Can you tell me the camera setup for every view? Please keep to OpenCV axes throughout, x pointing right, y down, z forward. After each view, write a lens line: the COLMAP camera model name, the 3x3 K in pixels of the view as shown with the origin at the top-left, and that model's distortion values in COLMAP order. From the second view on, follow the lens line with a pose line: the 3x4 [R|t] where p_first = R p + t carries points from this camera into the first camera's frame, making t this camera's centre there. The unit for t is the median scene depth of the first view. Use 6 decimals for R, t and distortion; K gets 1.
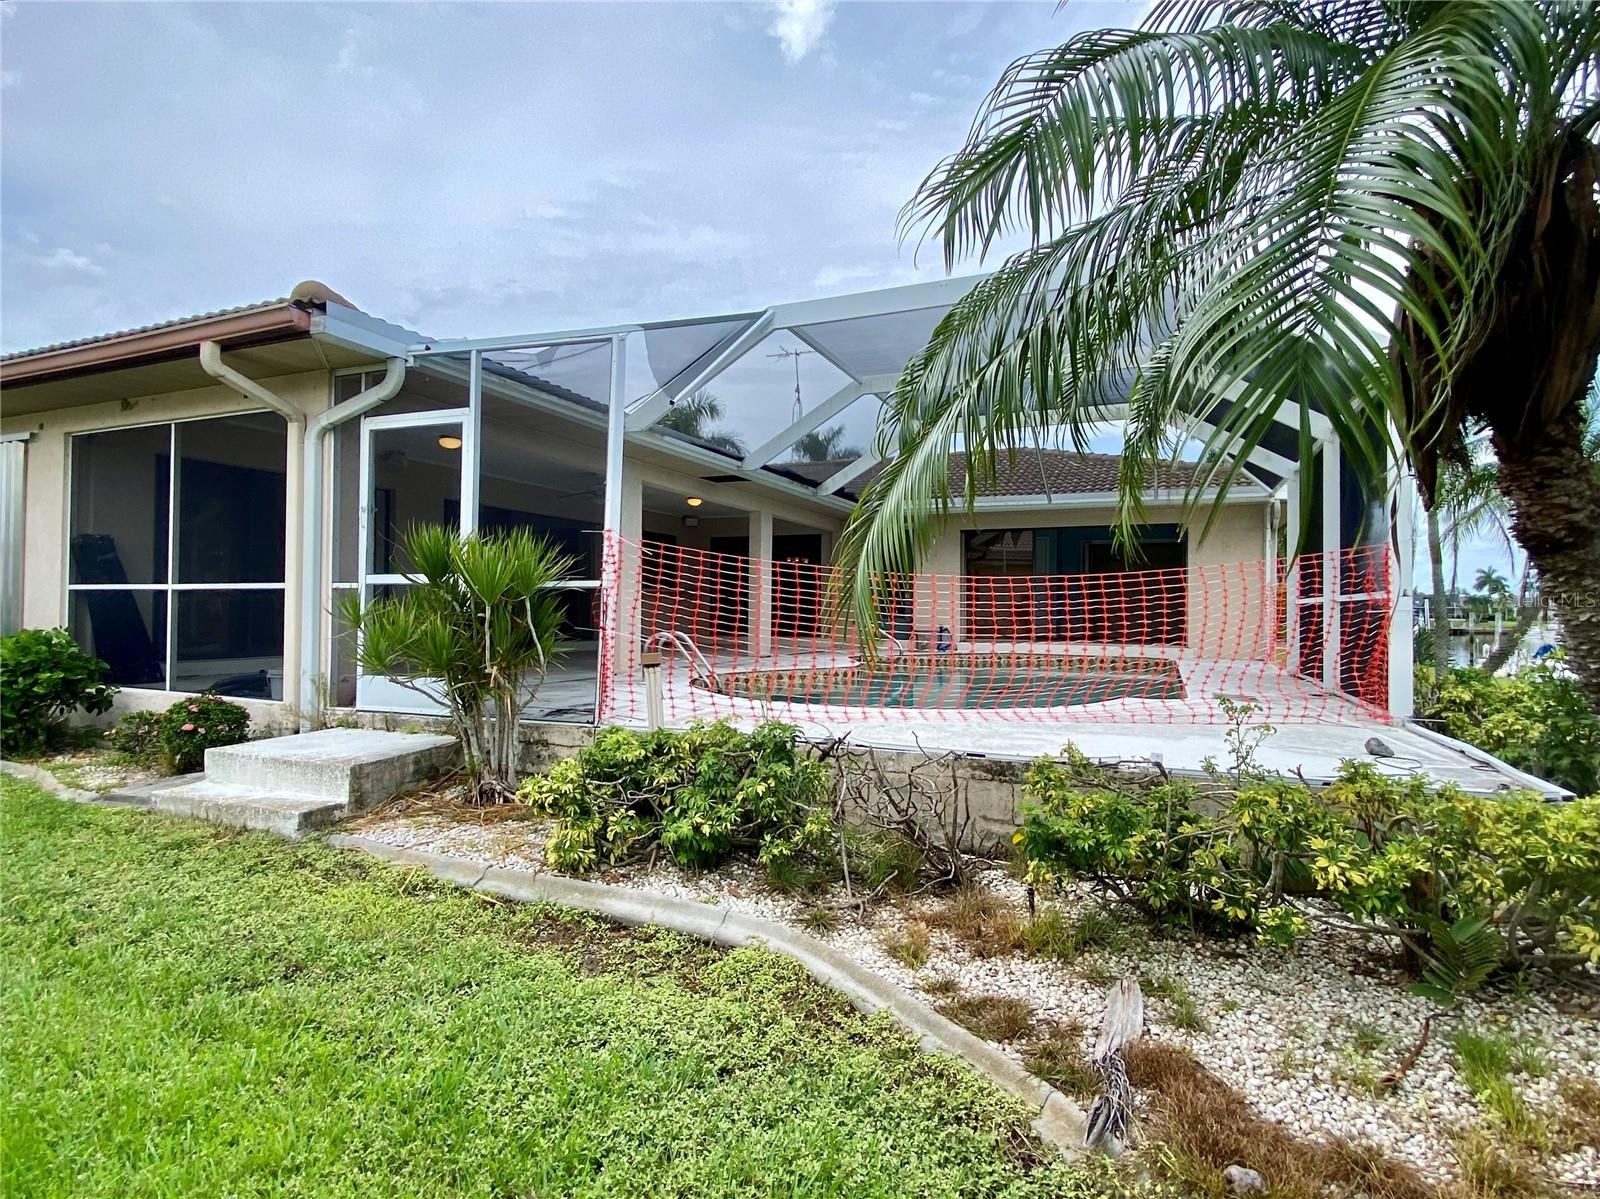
lens RADIAL K [[855.7, 0, 801.5], [0, 855.7, 597.8], [0, 0, 1]] dist [-0.000177, 0.000008]
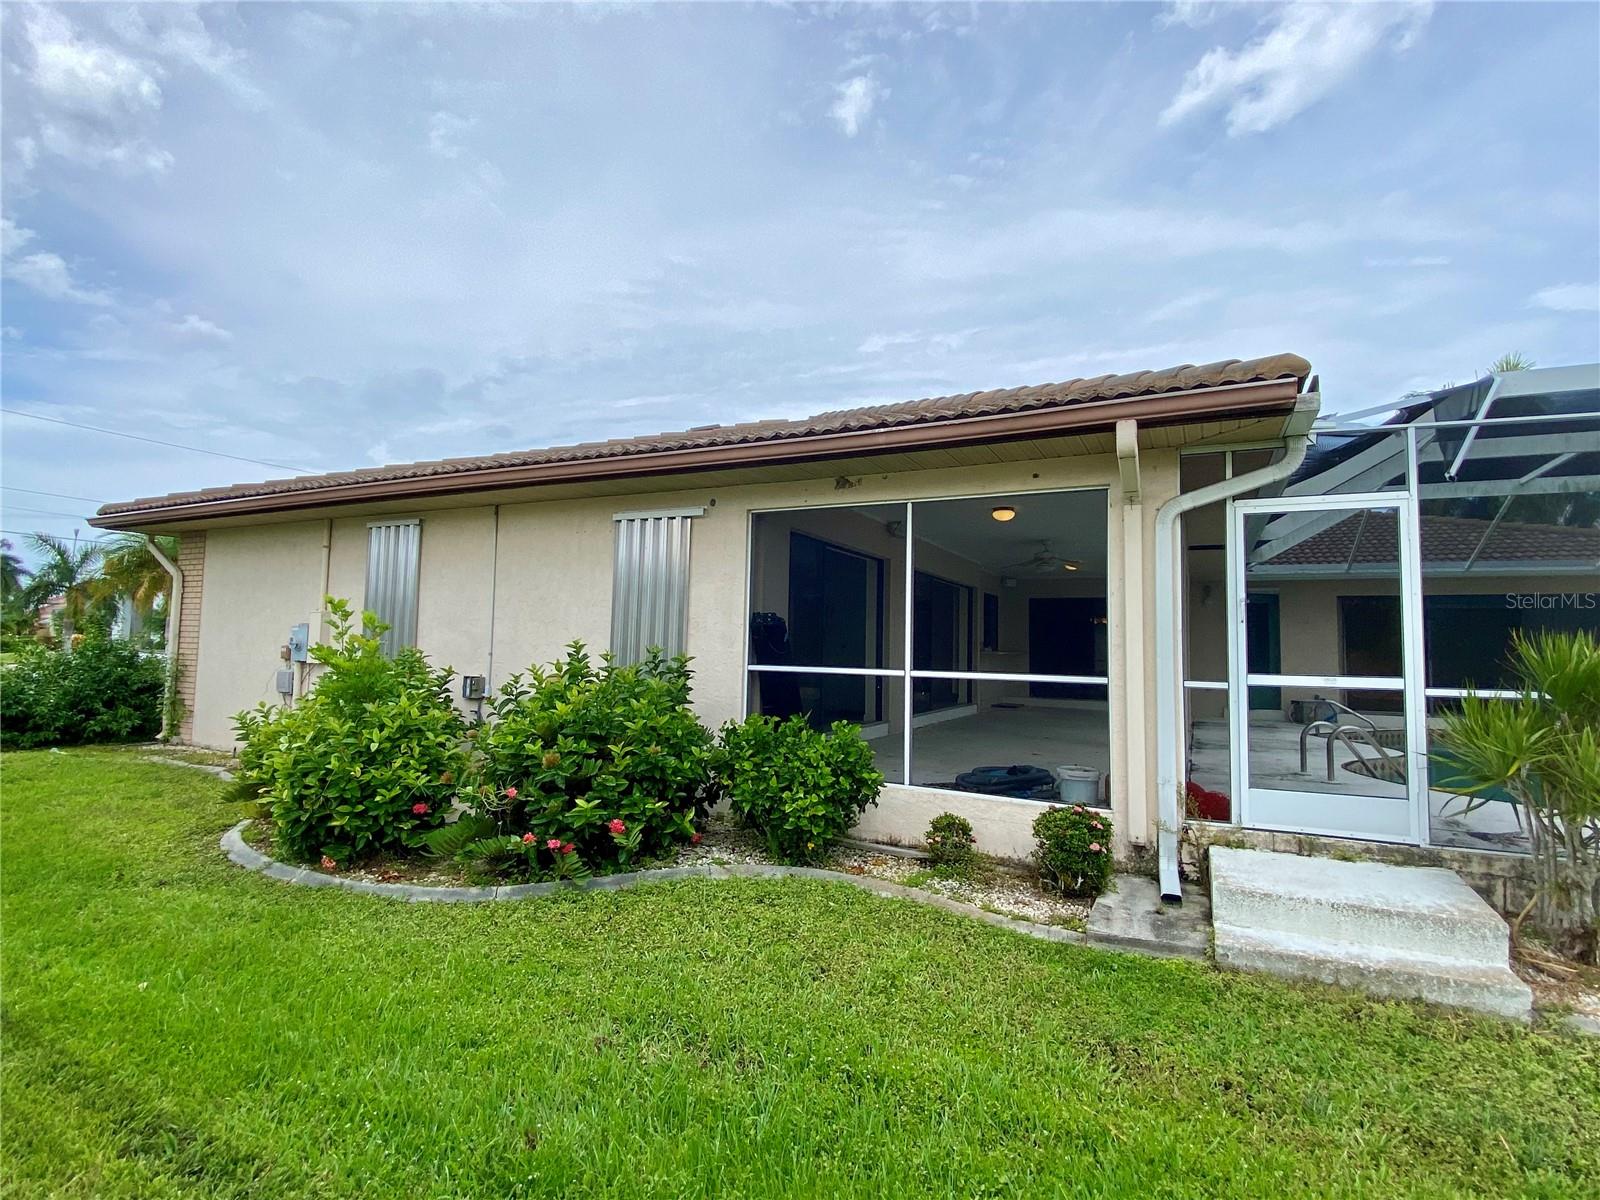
lens RADIAL K [[802.4, 0, 789.2], [0, 802.4, 593.9], [0, 0, 1]] dist [0.008332, -0.016763]
pose [[0.997374, 0.008113, -0.071961, -0.807126], [-0.012148, 0.998367, -0.055825, -0.050835], [0.071390, 0.056552, 0.995844, 0.106253]]
